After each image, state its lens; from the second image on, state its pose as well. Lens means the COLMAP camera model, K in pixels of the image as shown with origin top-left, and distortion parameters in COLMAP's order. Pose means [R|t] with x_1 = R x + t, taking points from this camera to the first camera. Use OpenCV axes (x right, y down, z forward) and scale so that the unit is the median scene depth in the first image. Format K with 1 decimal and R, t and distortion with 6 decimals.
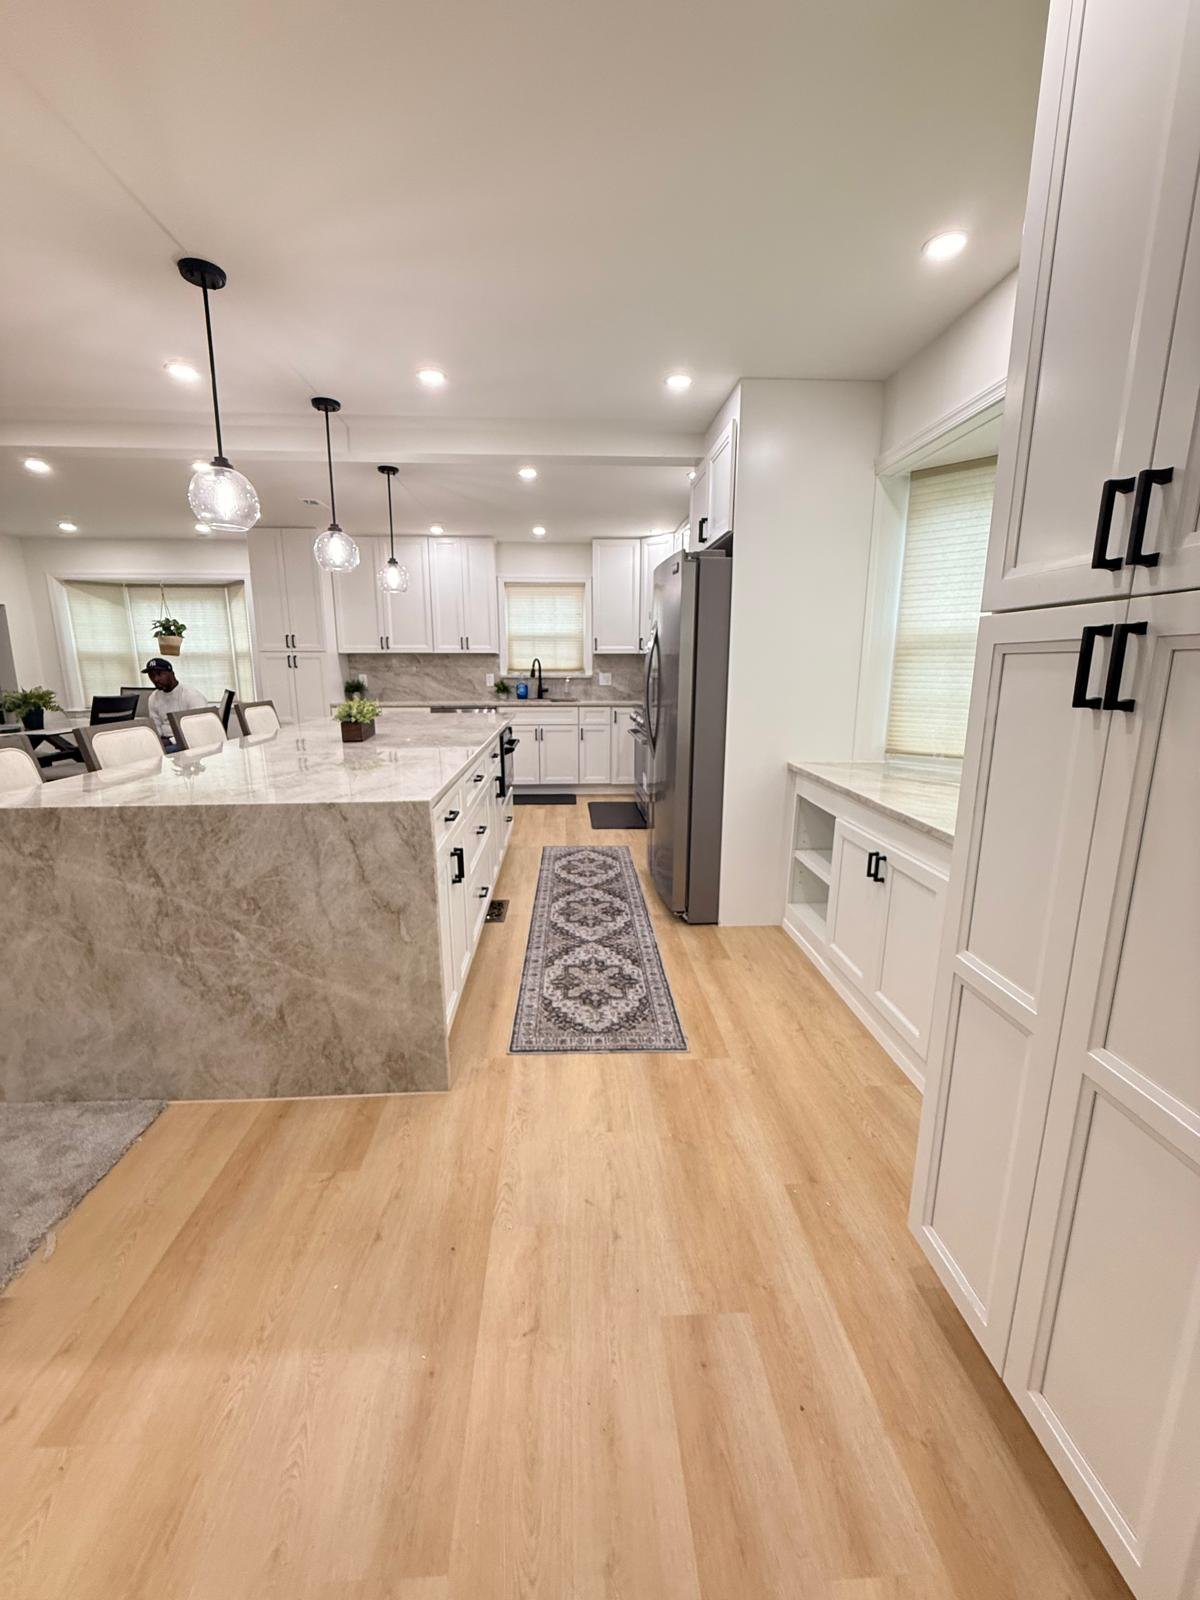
lens RADIAL K [[636.5, 0, 596.4], [0, 636.5, 795.3], [0, 0, 1]] dist [0.001338, -0.000062]
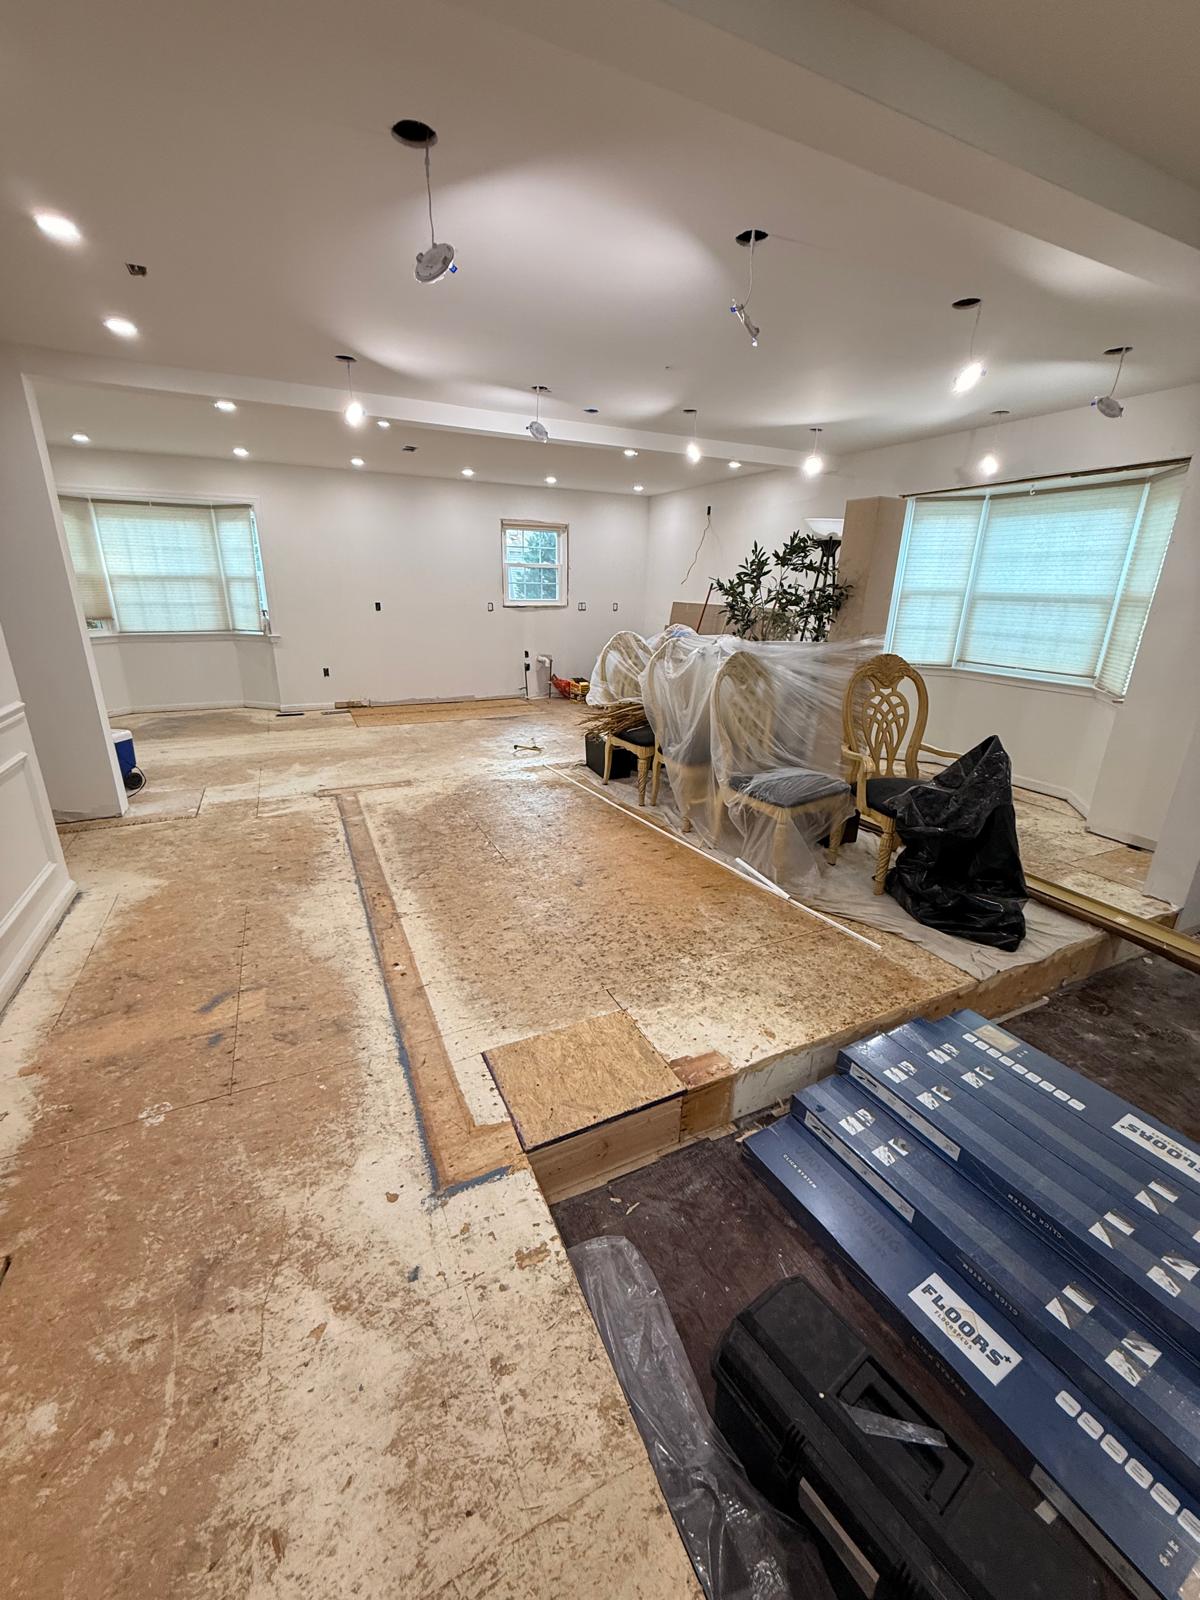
lens RADIAL K [[634.6, 0, 597.8], [0, 634.6, 796.7], [0, 0, 1]] dist [0.000113, -0.000373]
pose [[0.922859, -0.107919, 0.369710, -1.626107], [0.060492, 0.988641, 0.137588, 0.042567], [-0.380359, -0.104610, 0.918904, -0.587151]]
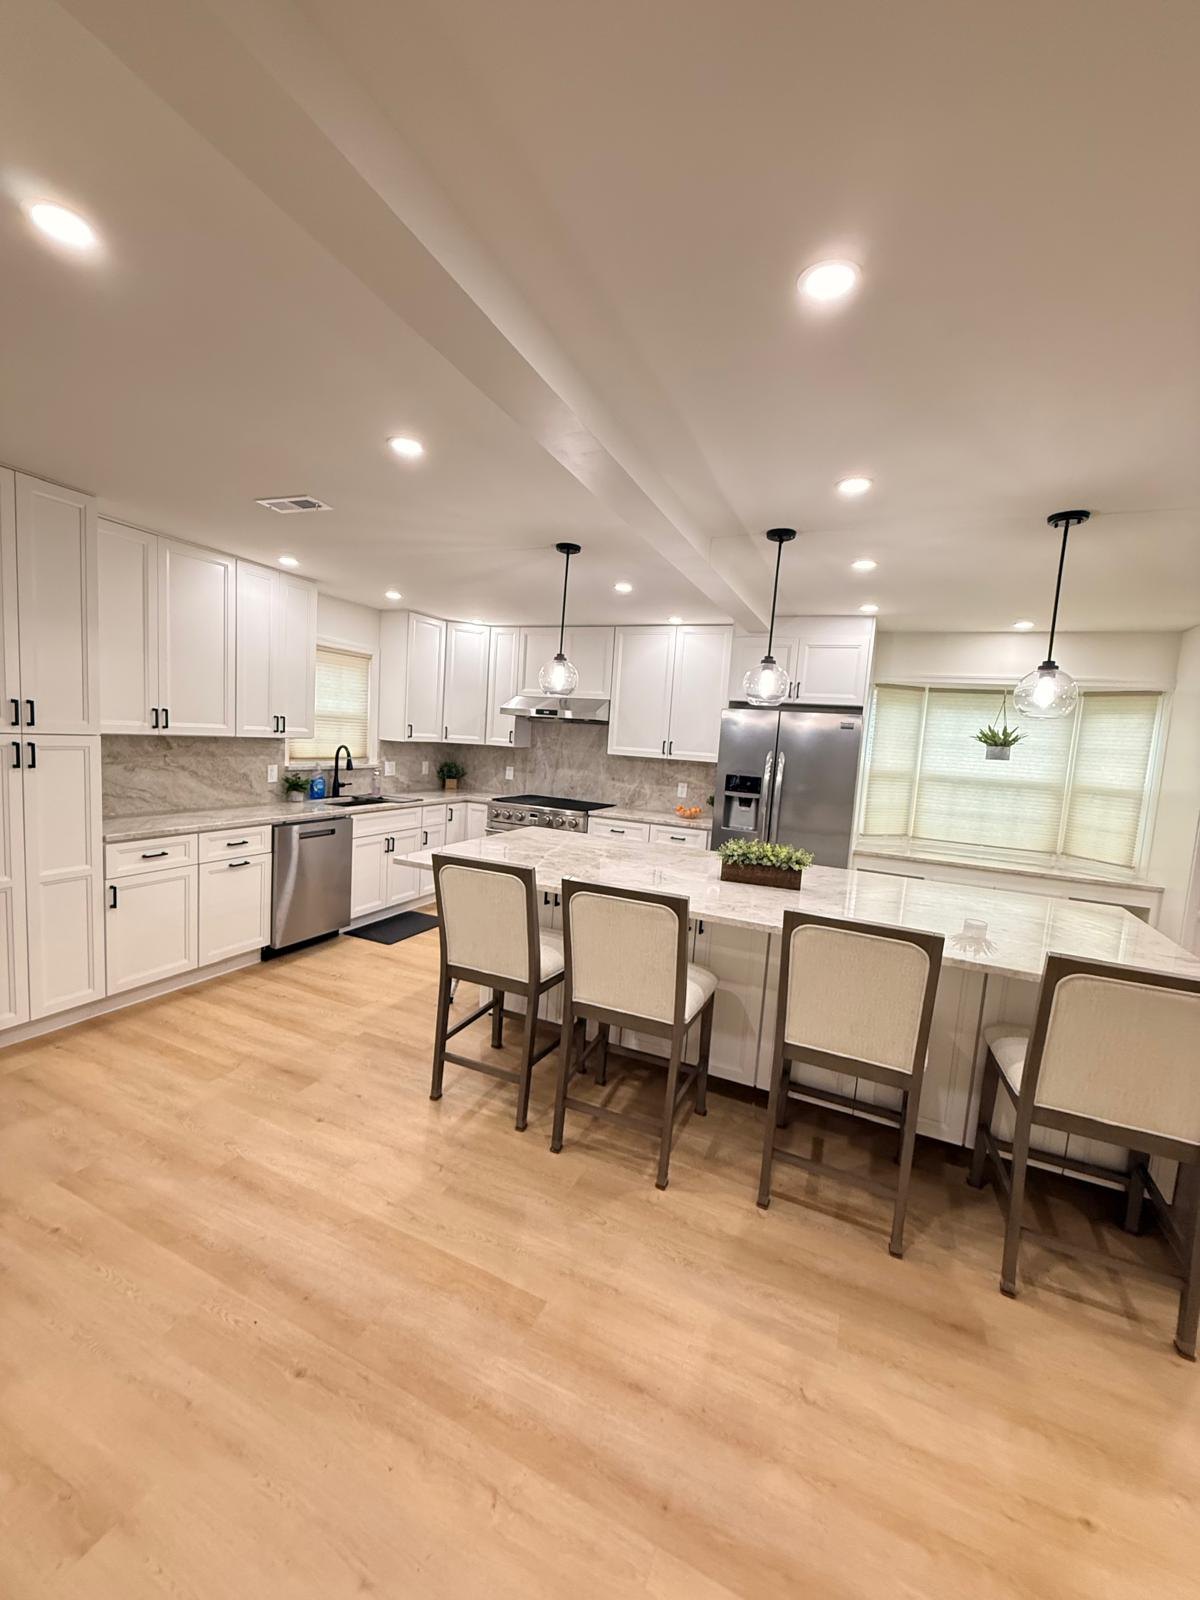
lens RADIAL K [[634.6, 0, 597.8], [0, 634.6, 796.7], [0, 0, 1]] dist [0.000113, -0.000373]
pose [[0.450718, -0.058743, 0.890731, -2.234411], [0.116961, 0.993116, 0.006312, -0.431665], [-0.884971, 0.101336, 0.454486, 1.368795]]
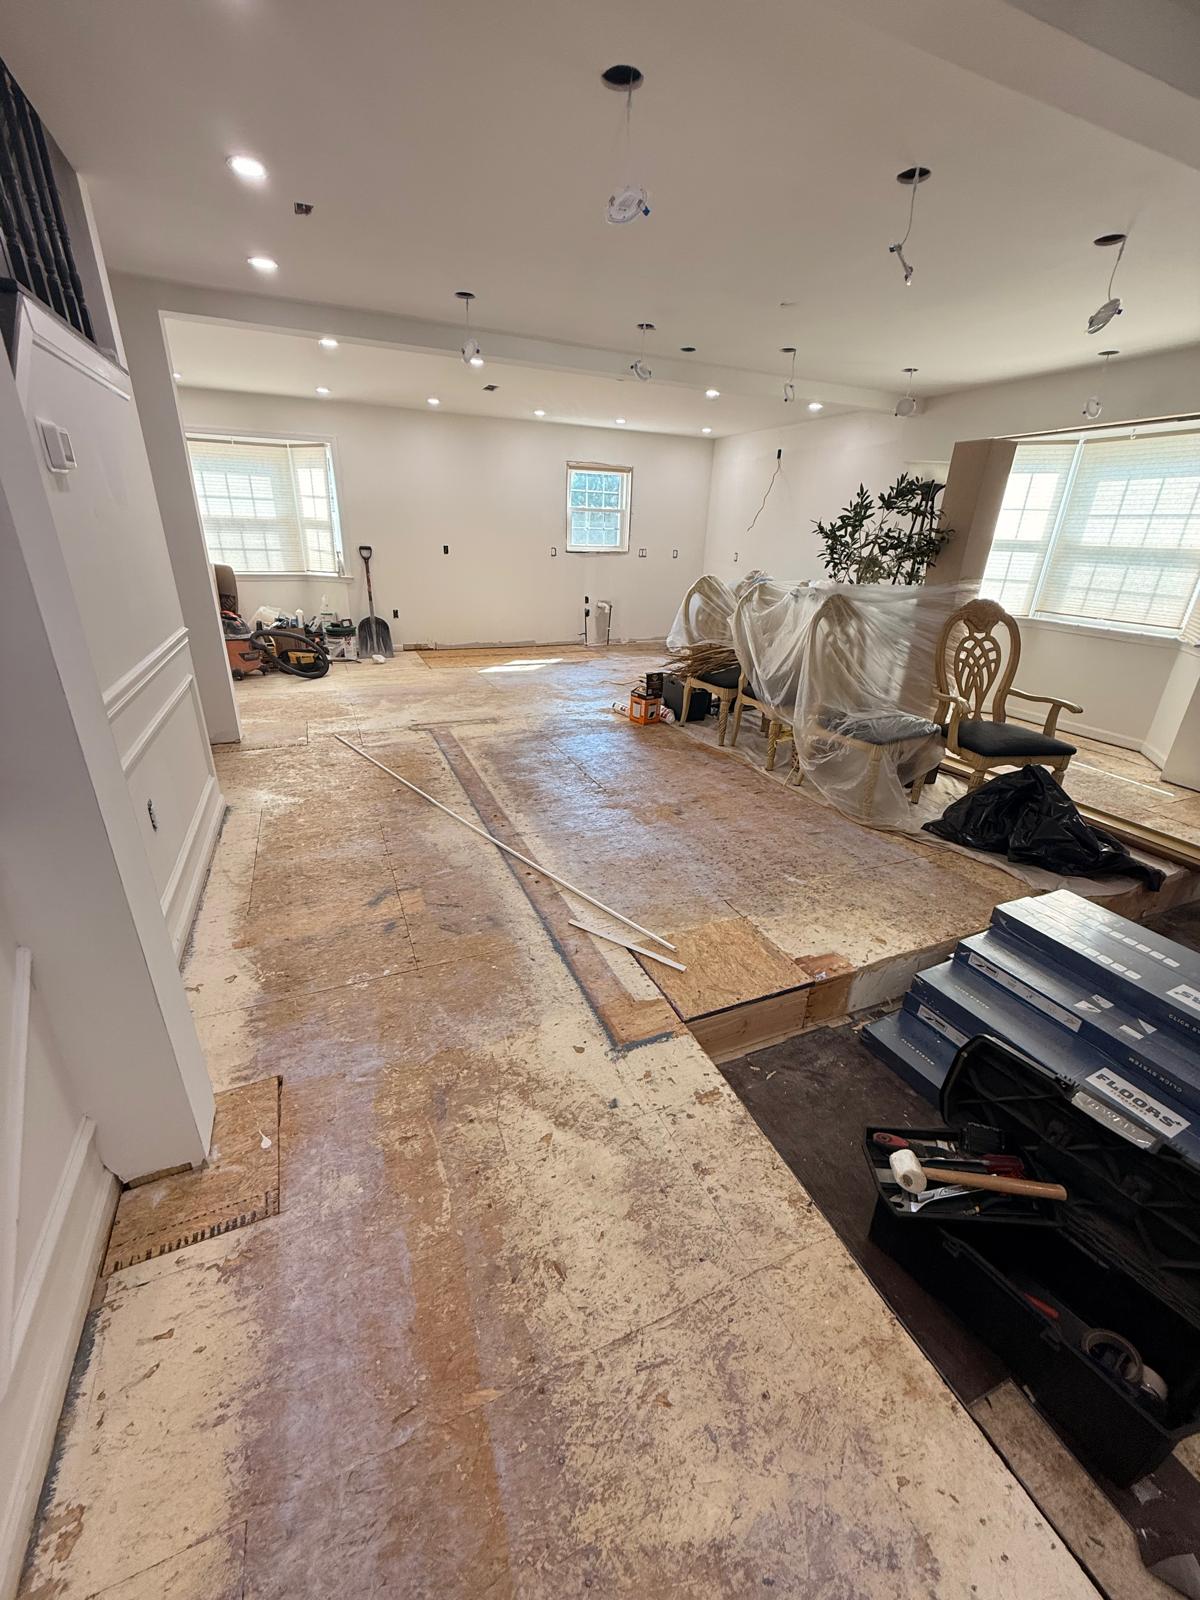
lens RADIAL K [[634.6, 0, 597.8], [0, 634.6, 796.7], [0, 0, 1]] dist [0.000113, -0.000373]
pose [[0.938338, -0.107888, 0.328455, -1.874328], [0.040791, 0.977973, 0.204706, 0.077977], [-0.343305, -0.178686, 0.922070, -0.618901]]
